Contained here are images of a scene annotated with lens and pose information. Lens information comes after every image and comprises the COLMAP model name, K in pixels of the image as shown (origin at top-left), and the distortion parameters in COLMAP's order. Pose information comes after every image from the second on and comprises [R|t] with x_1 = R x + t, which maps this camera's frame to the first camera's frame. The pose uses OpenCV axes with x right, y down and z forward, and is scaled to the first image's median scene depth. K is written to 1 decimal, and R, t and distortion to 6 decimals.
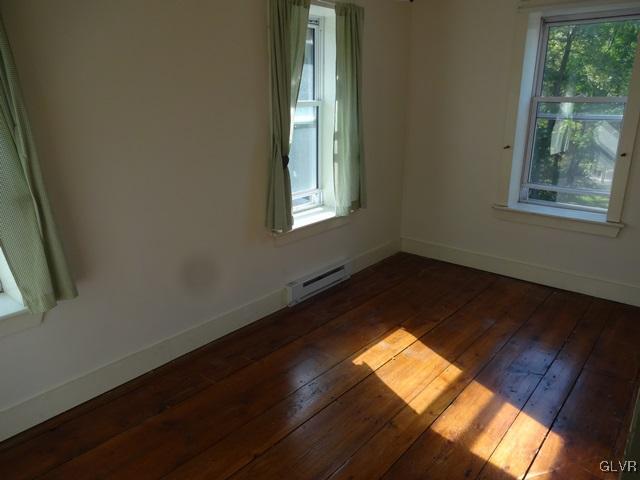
lens RADIAL K [[467.7, 0, 320.0], [0, 467.7, 240.0], [0, 0, 1]] dist [-0.031026, 0.000517]
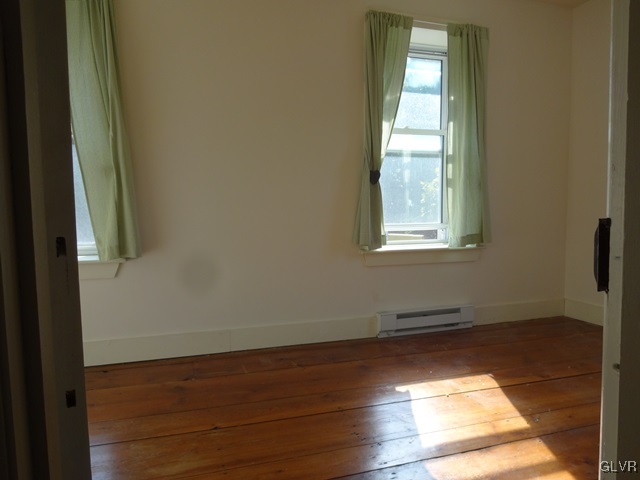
lens RADIAL K [[467.7, 0, 320.0], [0, 467.7, 240.0], [0, 0, 1]] dist [-0.031026, 0.000517]
pose [[0.854057, 0.034346, -0.519044, 0.310738], [-0.148583, 0.972353, -0.180144, 0.142755], [0.498507, 0.230975, 0.835549, 0.142374]]
